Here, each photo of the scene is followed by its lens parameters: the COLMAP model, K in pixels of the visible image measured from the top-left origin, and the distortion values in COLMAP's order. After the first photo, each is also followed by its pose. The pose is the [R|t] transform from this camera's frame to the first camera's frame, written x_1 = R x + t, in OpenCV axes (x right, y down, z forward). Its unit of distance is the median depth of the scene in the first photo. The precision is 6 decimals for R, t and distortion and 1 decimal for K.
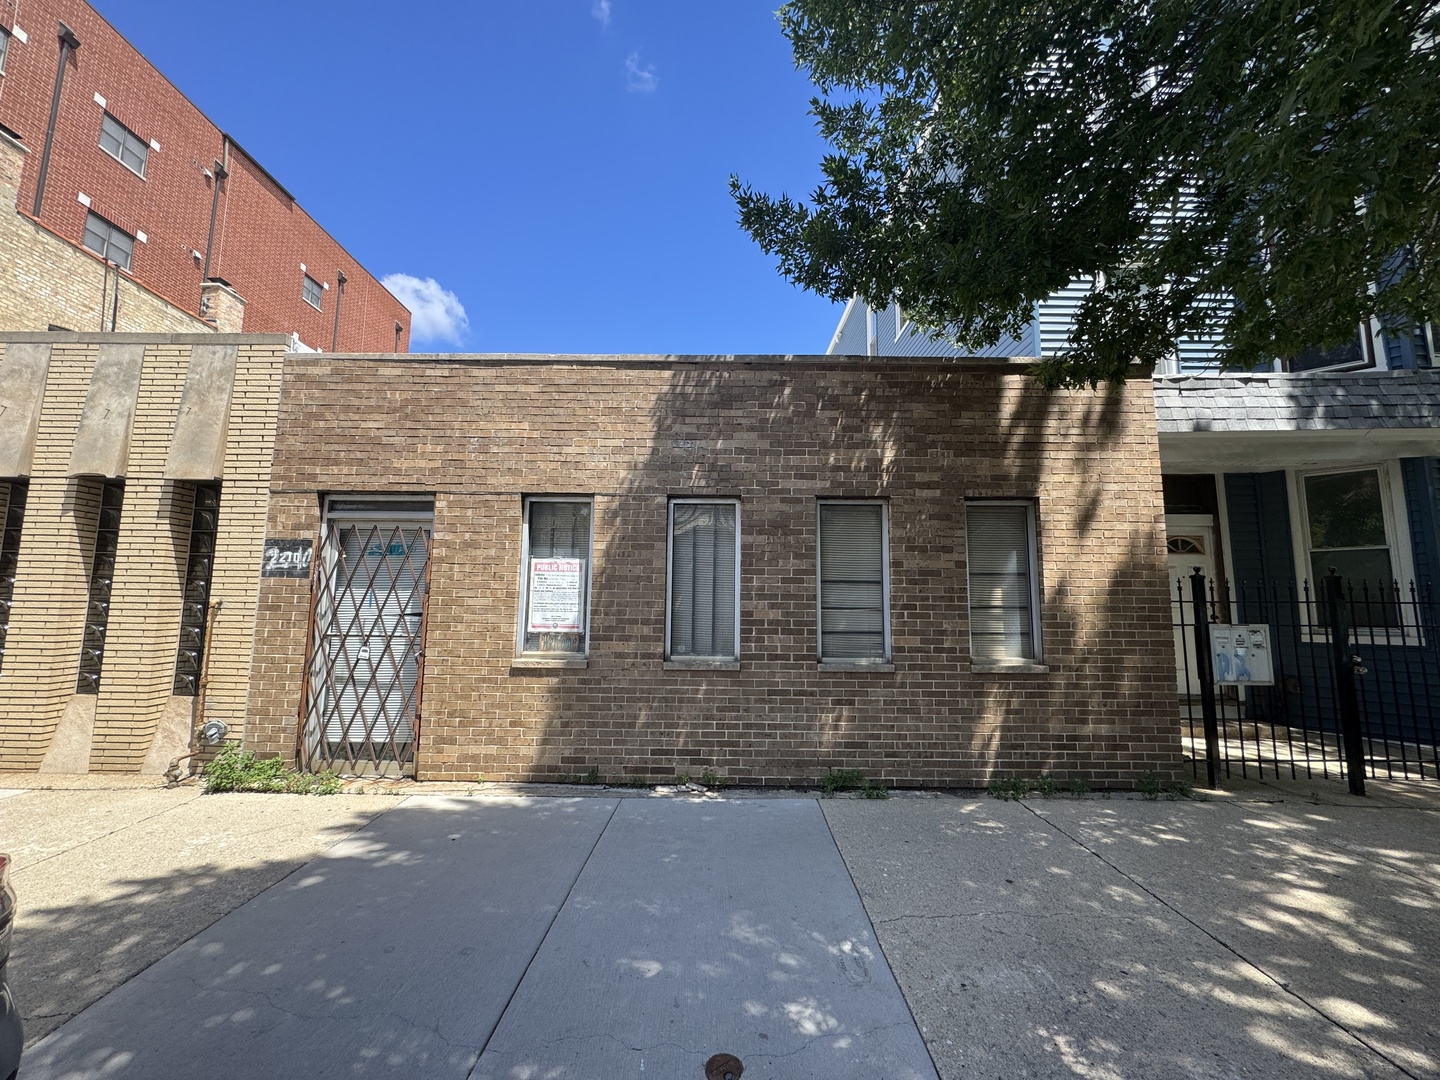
lens RADIAL K [[577.5, 0, 720.4], [0, 577.5, 539.1], [0, 0, 1]] dist [-0.001585, -0.000126]
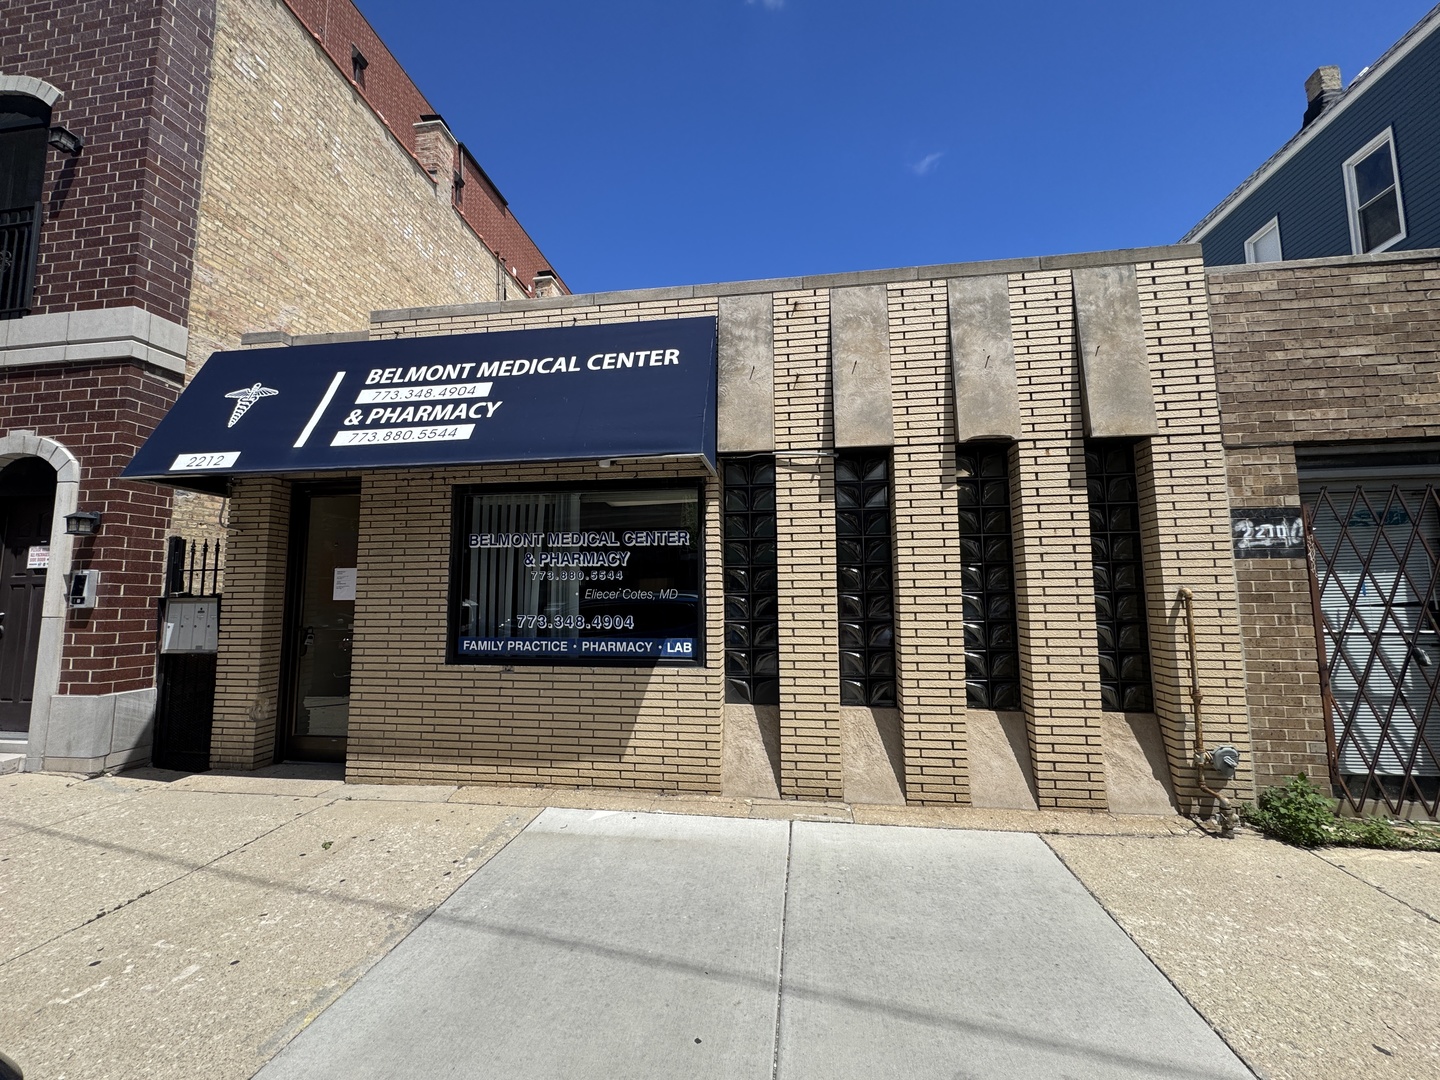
lens RADIAL K [[577.5, 0, 719.4], [0, 577.5, 538.7], [0, 0, 1]] dist [-0.001585, -0.000126]
pose [[0.990081, -0.032396, -0.136711, -1.338550], [0.034737, 0.999287, 0.014773, 0.004478], [0.136135, -0.019375, 0.990501, 0.147385]]
